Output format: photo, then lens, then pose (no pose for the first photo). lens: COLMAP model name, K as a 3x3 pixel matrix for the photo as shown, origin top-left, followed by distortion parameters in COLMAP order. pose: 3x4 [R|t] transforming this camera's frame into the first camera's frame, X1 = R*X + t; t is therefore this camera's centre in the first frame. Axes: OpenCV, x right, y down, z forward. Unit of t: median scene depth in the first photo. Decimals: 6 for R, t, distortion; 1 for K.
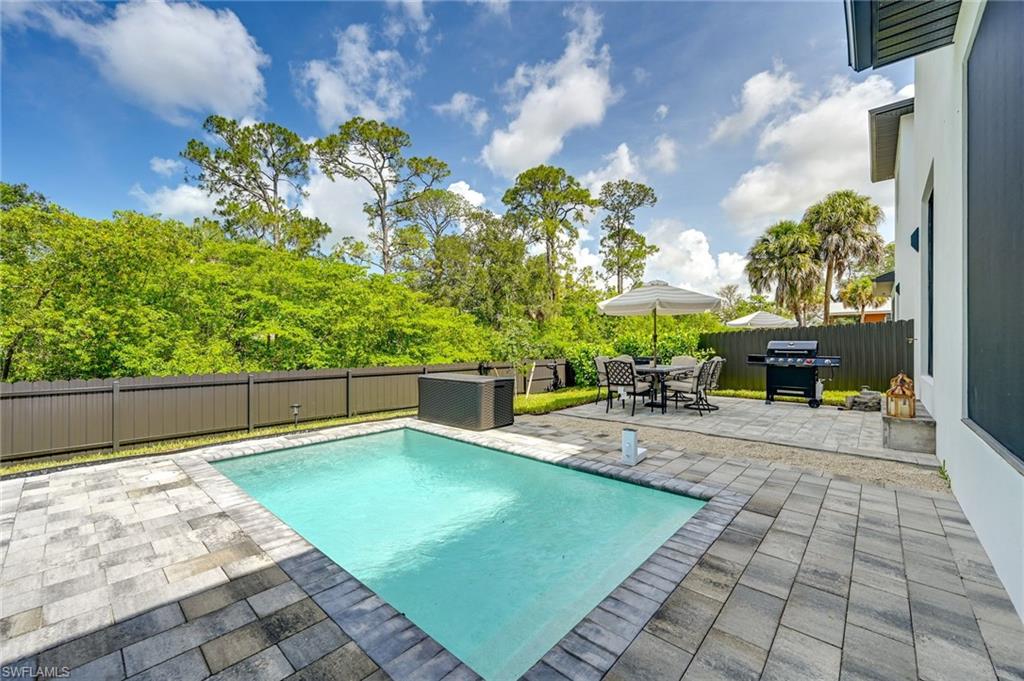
lens RADIAL K [[407.9, 0, 506.6], [0, 407.9, 343.6], [0, 0, 1]] dist [0.000719, -0.000260]
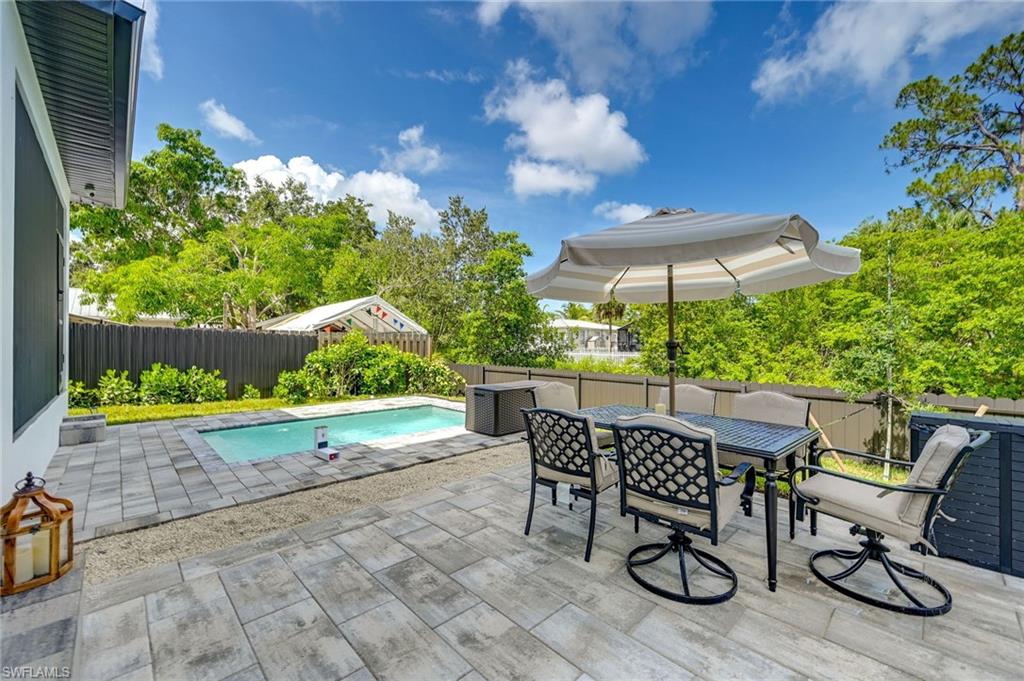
lens RADIAL K [[407.9, 0, 512.5], [0, 407.9, 345.3], [0, 0, 1]] dist [0.000719, -0.000260]
pose [[-0.084306, -0.010329, -0.996386, 0.440137], [0.001292, 0.999944, -0.010475, -0.004783], [0.996439, -0.002171, -0.084288, 0.503361]]
